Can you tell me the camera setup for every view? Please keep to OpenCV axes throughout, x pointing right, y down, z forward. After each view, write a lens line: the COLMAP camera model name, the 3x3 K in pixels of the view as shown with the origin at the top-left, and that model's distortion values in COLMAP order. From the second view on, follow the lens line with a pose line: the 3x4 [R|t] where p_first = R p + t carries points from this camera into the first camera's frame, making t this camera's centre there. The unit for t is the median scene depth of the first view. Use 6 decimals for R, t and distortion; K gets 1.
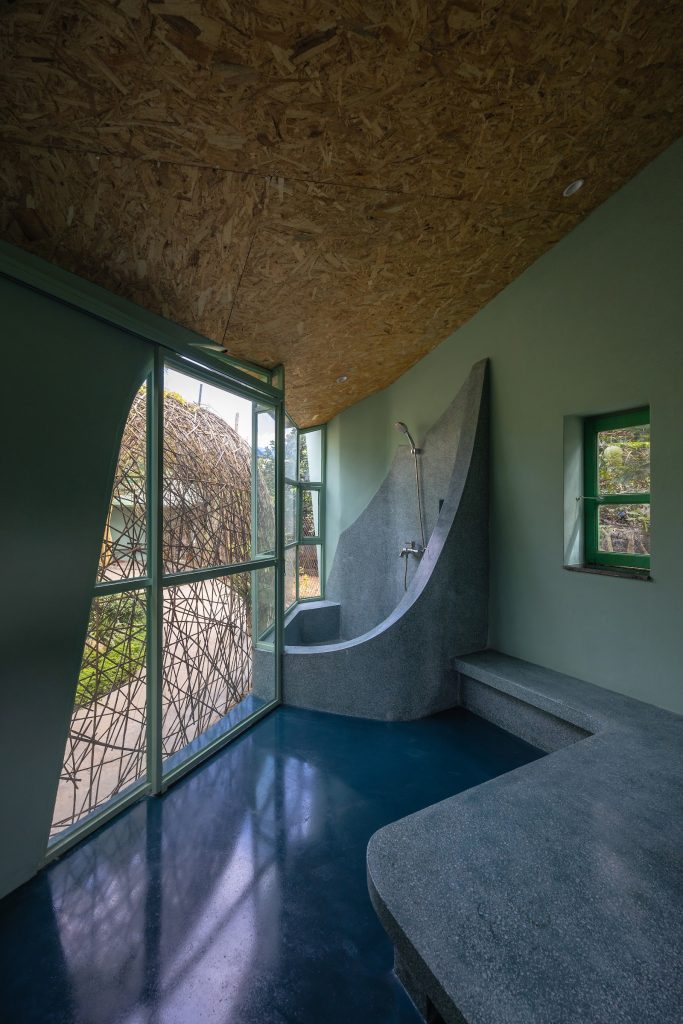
lens RADIAL K [[416.4, 0, 341.5], [0, 416.4, 512.0], [0, 0, 1]] dist [-0.001543, -0.000066]
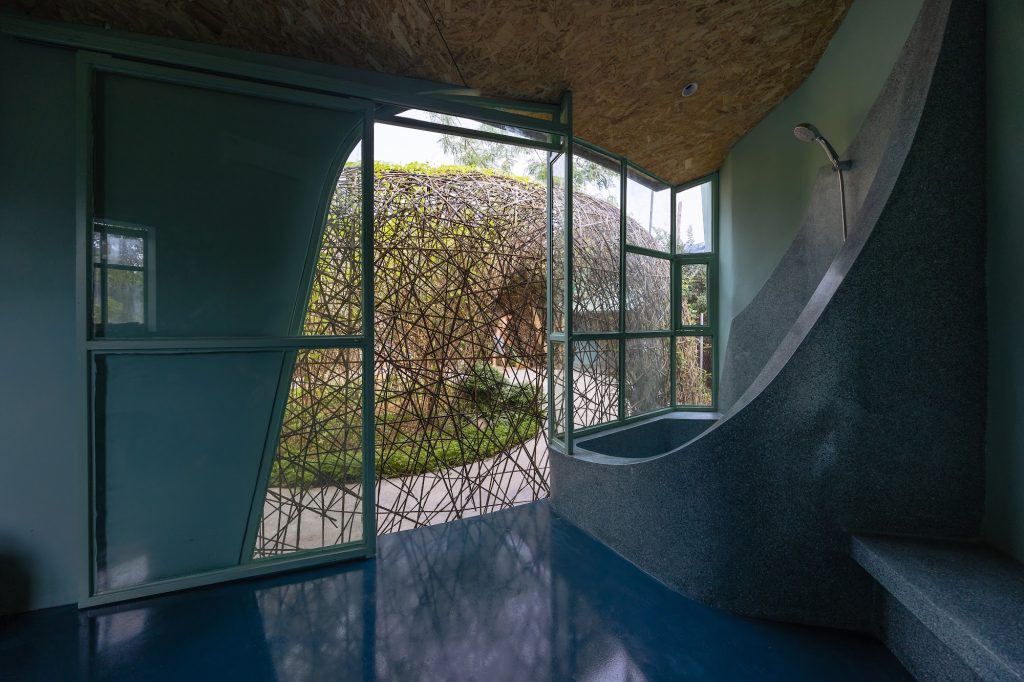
lens RADIAL K [[416.4, 0, 512.1], [0, 416.4, 331.2], [0, 0, 1]] dist [-0.001543, -0.000066]
pose [[0.720090, -0.011303, -0.693788, 0.337265], [0.013599, 0.999905, -0.002175, 0.105902], [0.693747, -0.007869, 0.720176, 0.367788]]
